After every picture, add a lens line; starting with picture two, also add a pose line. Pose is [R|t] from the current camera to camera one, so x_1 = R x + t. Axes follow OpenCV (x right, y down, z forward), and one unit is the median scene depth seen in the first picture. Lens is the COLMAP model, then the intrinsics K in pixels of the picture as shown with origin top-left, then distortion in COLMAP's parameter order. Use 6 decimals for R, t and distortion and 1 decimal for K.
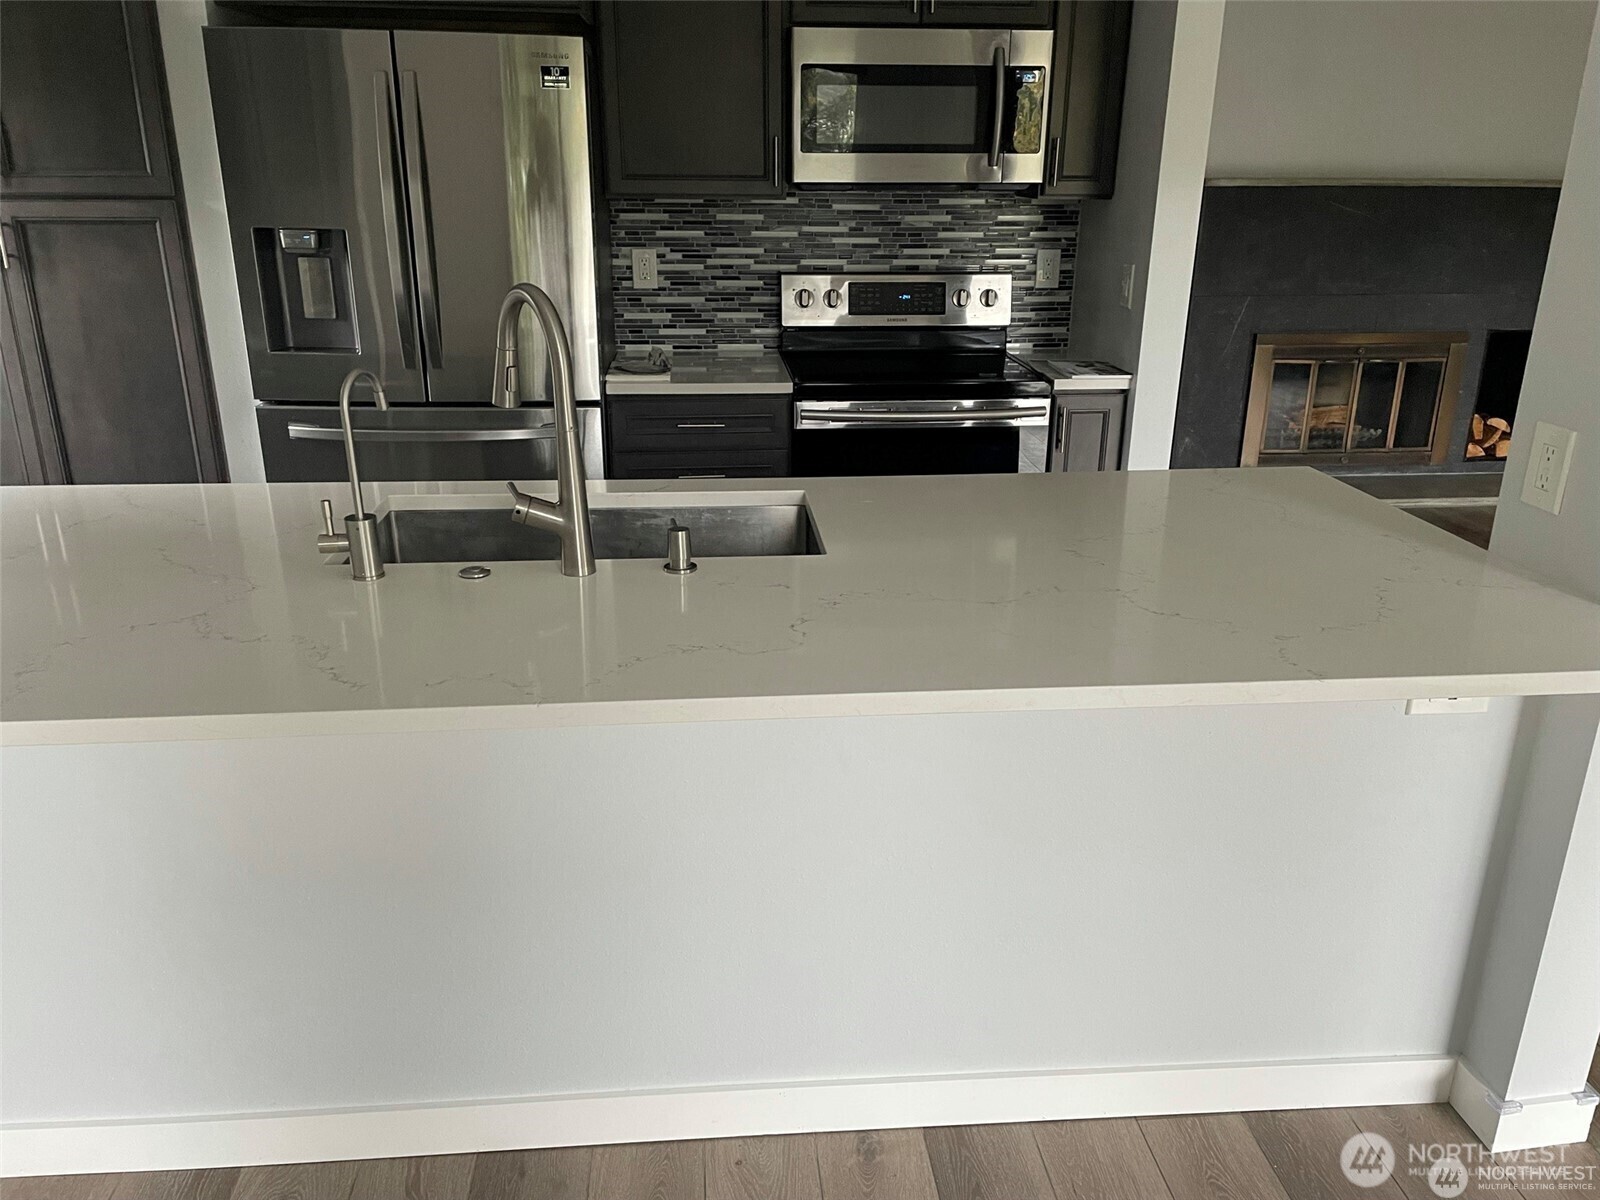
lens RADIAL K [[1214.0, 0, 800.0], [0, 1214.0, 600.0], [0, 0, 1]] dist [0.051109, -0.006962]
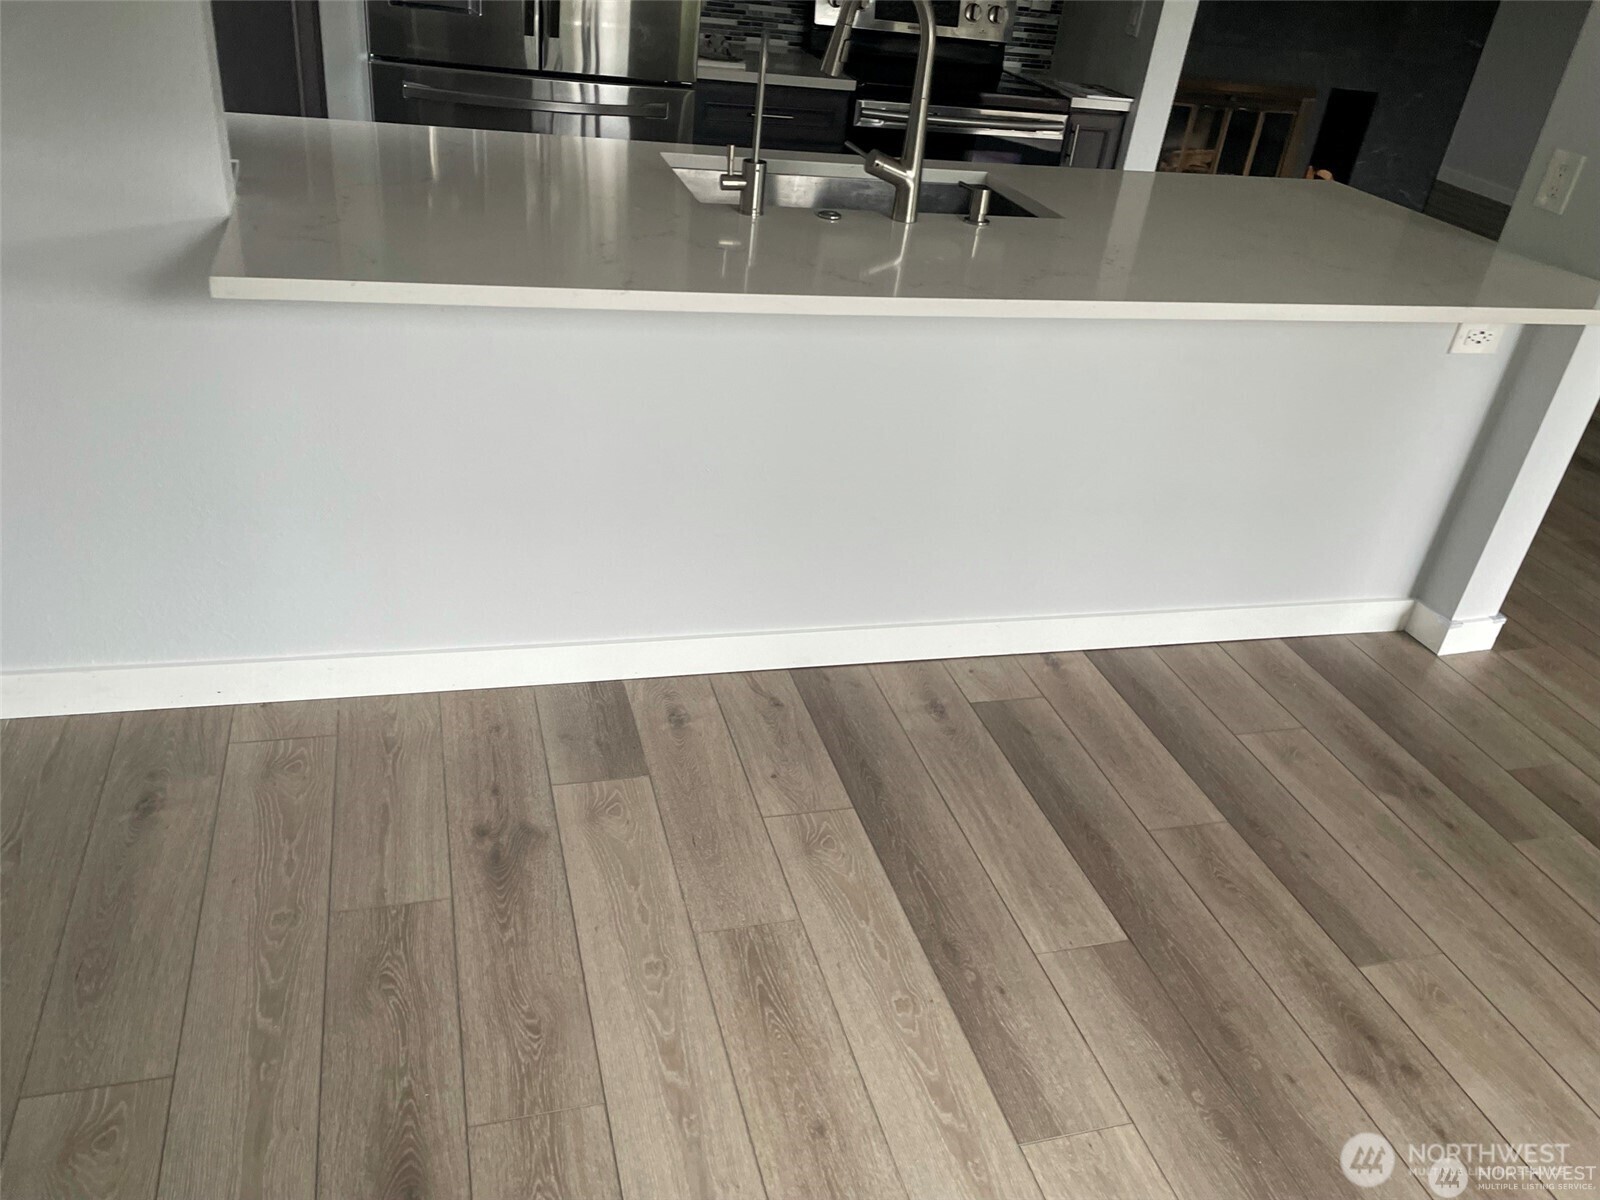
lens RADIAL K [[1216.3, 0, 800.0], [0, 1216.3, 600.0], [0, 0, 1]] dist [0.032981, -0.007910]
pose [[0.976713, -0.004776, 0.214499, -0.253338], [-0.039645, 0.978519, 0.202310, 0.051061], [-0.210858, -0.206102, 0.955542, -0.124577]]
